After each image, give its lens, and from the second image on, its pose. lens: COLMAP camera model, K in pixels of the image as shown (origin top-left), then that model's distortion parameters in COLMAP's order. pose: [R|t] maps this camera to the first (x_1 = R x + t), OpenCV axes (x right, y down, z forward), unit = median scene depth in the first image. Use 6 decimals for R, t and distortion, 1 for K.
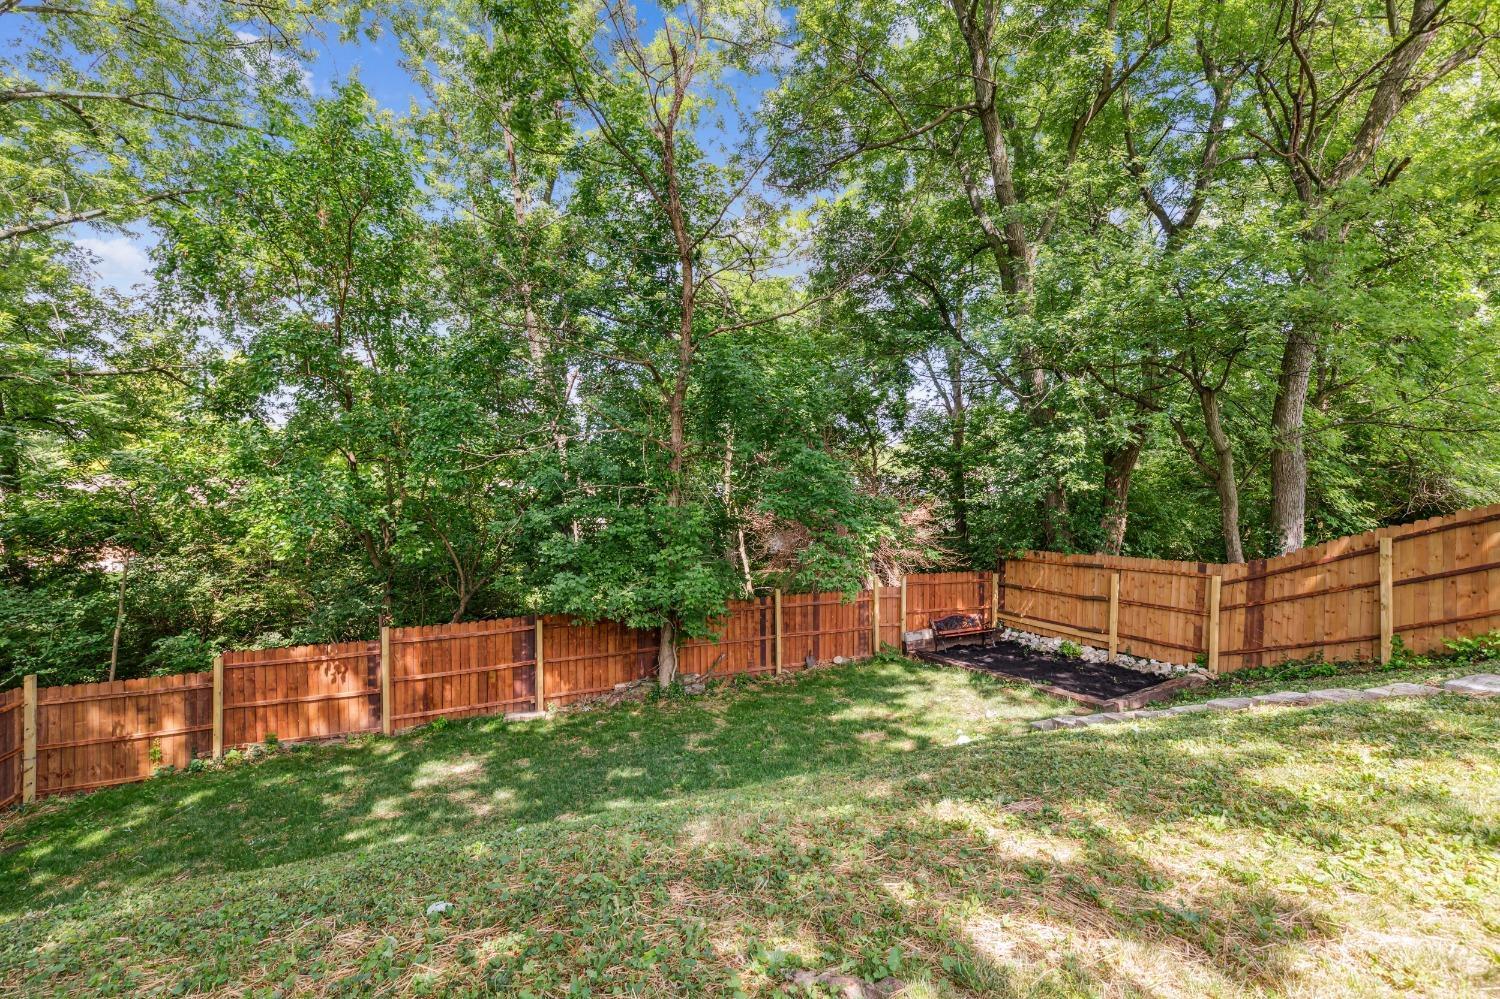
lens RADIAL K [[677.3, 0, 752.4], [0, 677.3, 497.8], [0, 0, 1]] dist [0.009576, -0.000874]
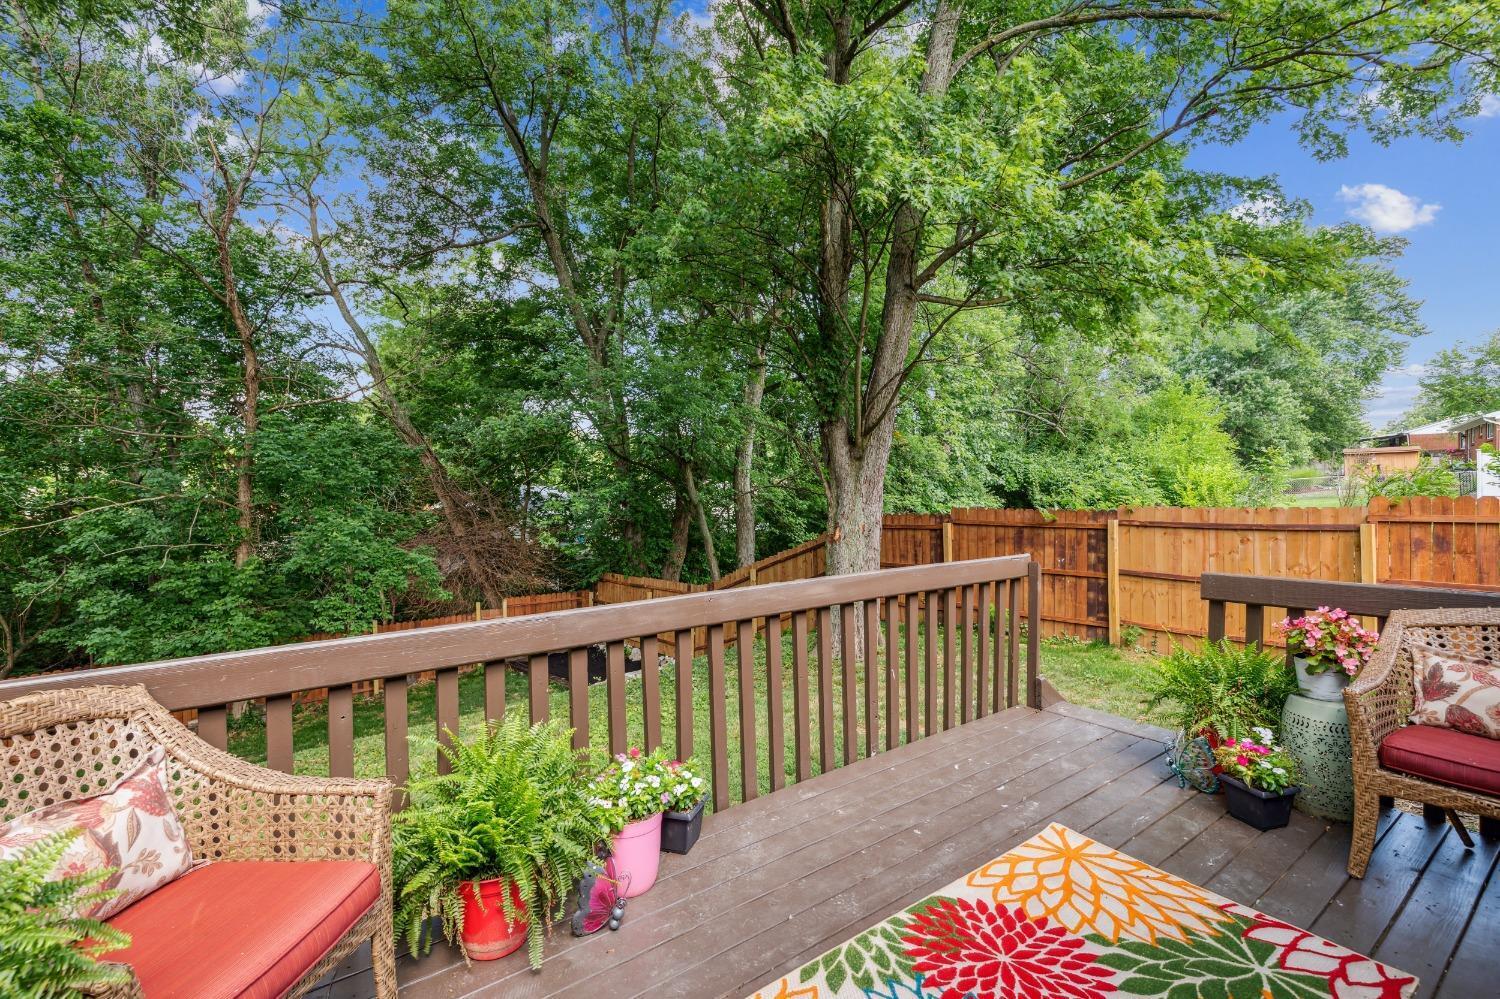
lens RADIAL K [[677.3, 0, 751.4], [0, 677.3, 492.4], [0, 0, 1]] dist [0.009576, -0.000874]
pose [[0.949891, -0.010010, 0.312422, 0.356237], [0.011405, 0.999931, -0.002638, -0.089067], [-0.312374, 0.006069, 0.949940, -0.366816]]
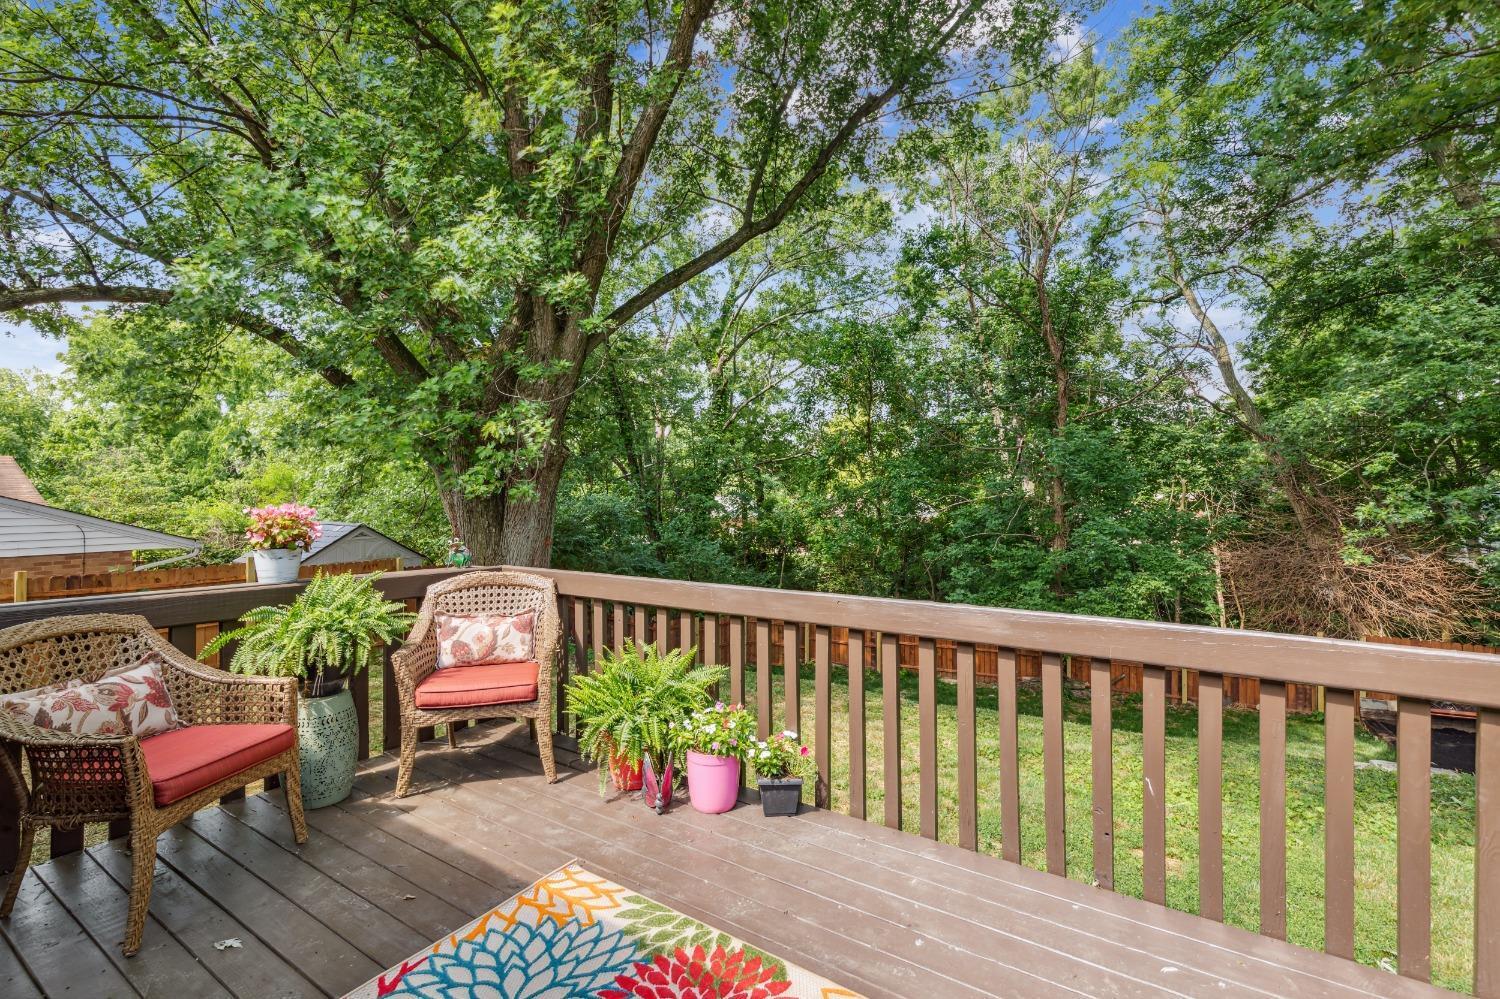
lens RADIAL K [[677.3, 0, 747.2], [0, 677.3, 497.1], [0, 0, 1]] dist [0.009576, -0.000874]
pose [[0.611373, 0.007262, -0.791310, 0.597395], [-0.009670, 0.999952, 0.001706, -0.090610], [0.791284, 0.006609, 0.611413, -0.309019]]
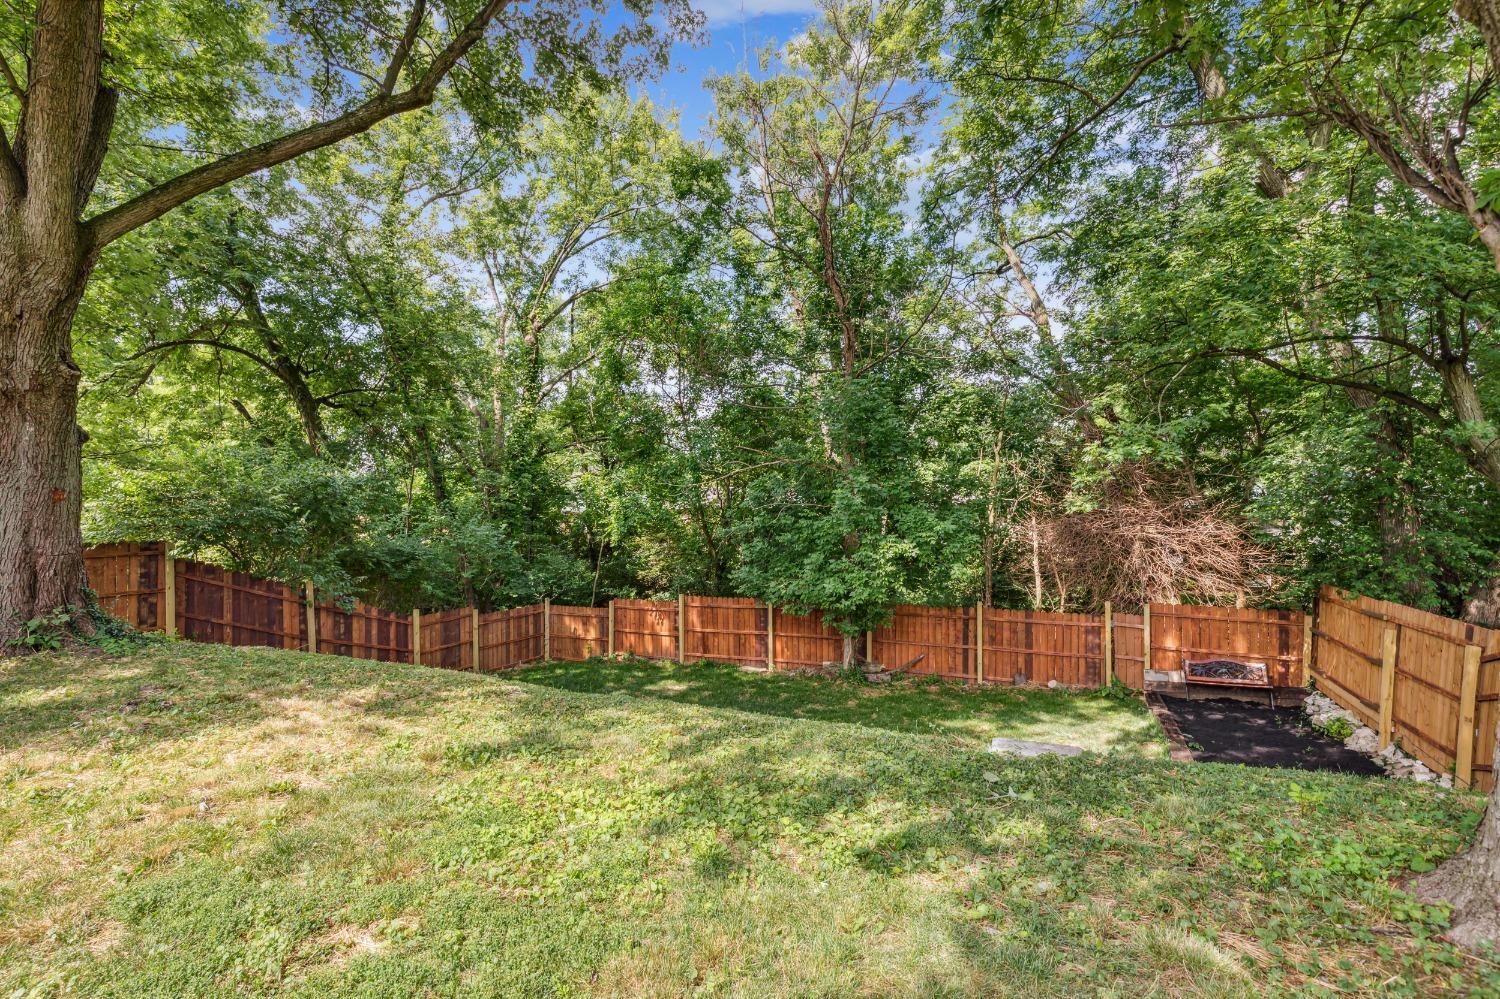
lens RADIAL K [[677.3, 0, 755.5], [0, 677.3, 500.3], [0, 0, 1]] dist [0.009576, -0.000874]
pose [[0.694317, 0.002497, -0.719665, 0.673236], [-0.000908, 0.999996, 0.002594, -0.027417], [0.719668, -0.001148, 0.694317, 0.045496]]
